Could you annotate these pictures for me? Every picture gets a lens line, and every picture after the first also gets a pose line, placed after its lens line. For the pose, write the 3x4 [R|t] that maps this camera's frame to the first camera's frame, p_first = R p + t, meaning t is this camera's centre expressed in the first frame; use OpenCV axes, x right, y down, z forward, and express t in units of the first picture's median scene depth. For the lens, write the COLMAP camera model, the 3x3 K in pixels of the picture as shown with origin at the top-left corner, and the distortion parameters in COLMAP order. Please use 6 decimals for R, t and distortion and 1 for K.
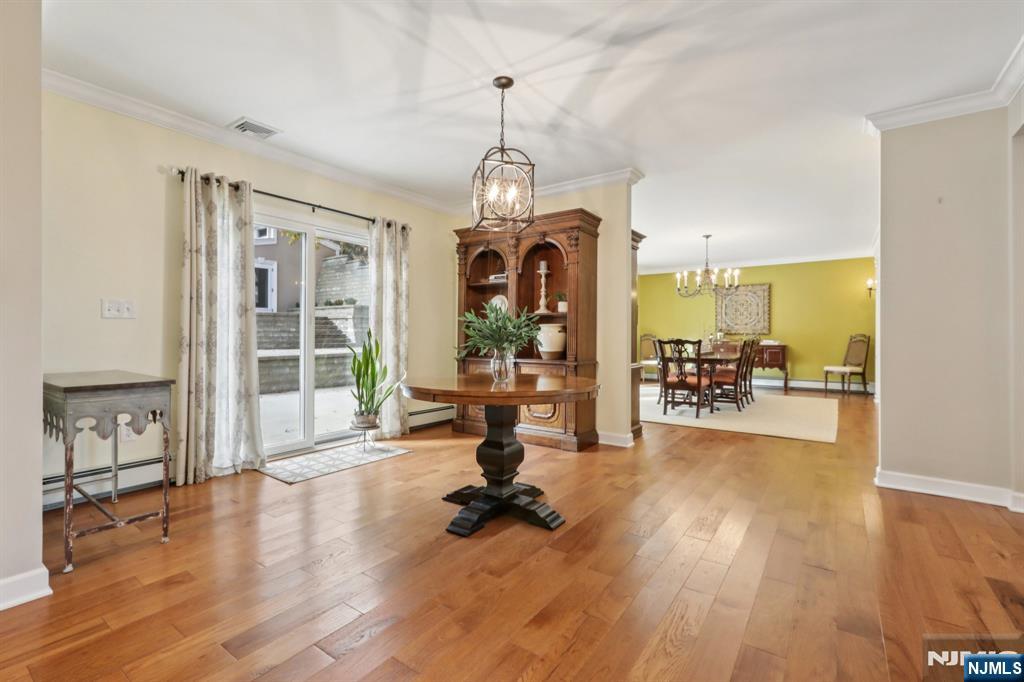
lens RADIAL K [[456.4, 0, 514.2], [0, 456.4, 331.5], [0, 0, 1]] dist [-0.002326, -0.000255]
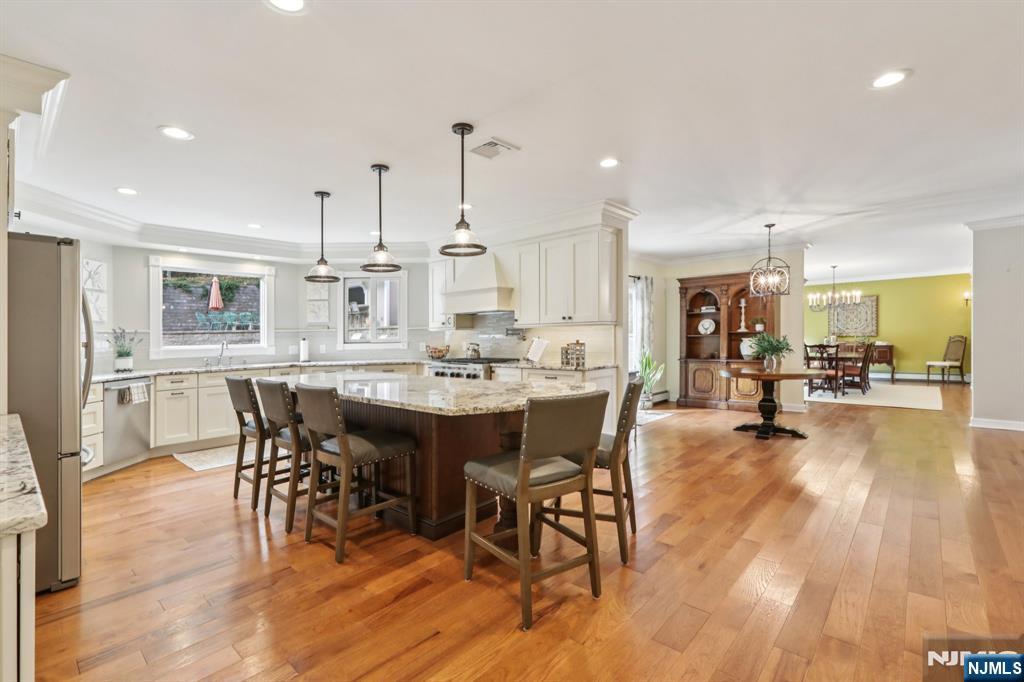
lens RADIAL K [[456.4, 0, 518.9], [0, 456.4, 340.1], [0, 0, 1]] dist [-0.002326, -0.000255]
pose [[0.993280, -0.018193, -0.114298, -0.328171], [0.020411, 0.999625, 0.018260, -0.032513], [0.113923, -0.020470, 0.993279, -0.420869]]
